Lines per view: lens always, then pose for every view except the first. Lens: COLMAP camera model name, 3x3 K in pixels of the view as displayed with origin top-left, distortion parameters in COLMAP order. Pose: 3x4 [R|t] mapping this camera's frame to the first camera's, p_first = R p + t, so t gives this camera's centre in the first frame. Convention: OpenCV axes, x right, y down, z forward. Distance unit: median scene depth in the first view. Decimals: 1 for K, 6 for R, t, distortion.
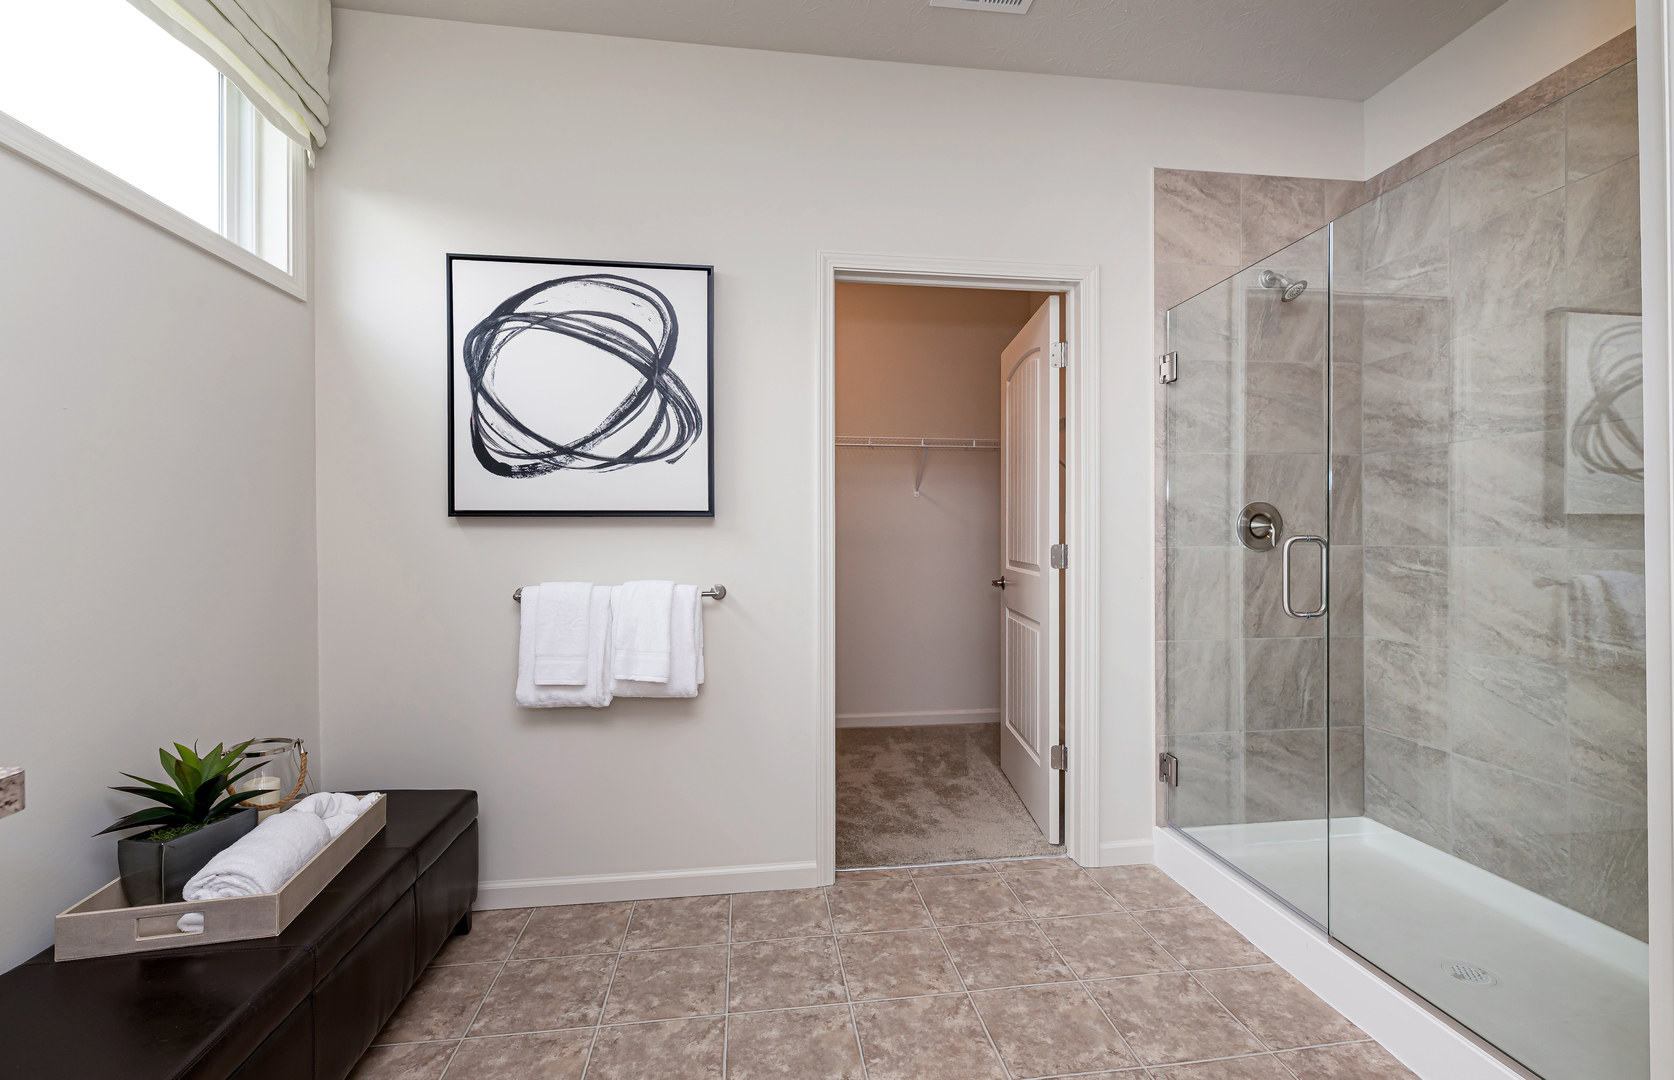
lens RADIAL K [[704.7, 0, 839.9], [0, 704.7, 521.5], [0, 0, 1]] dist [0.000496, -0.000289]
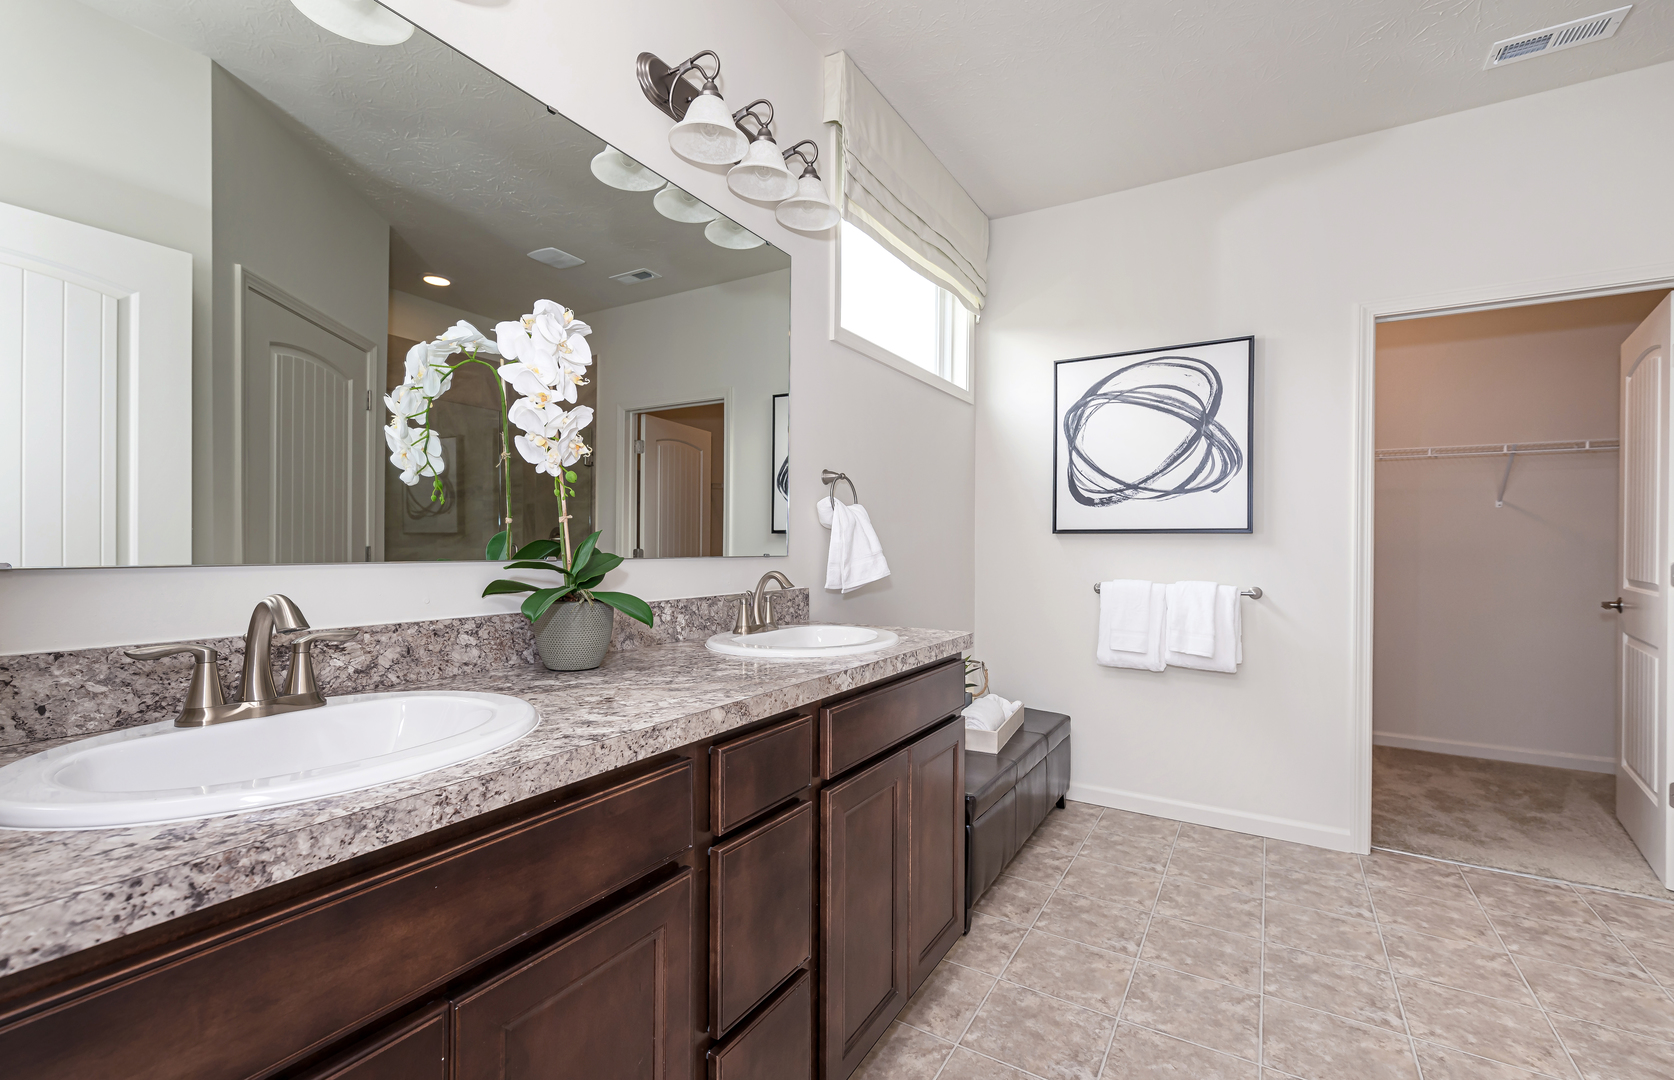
lens RADIAL K [[711.3, 0, 833.6], [0, 711.3, 548.9], [0, 0, 1]] dist [0.000105, -0.000437]
pose [[0.774856, 0.010840, -0.632045, 0.047420], [0.003295, 0.999770, 0.021186, -0.007812], [0.632129, -0.018498, 0.774642, -0.477497]]
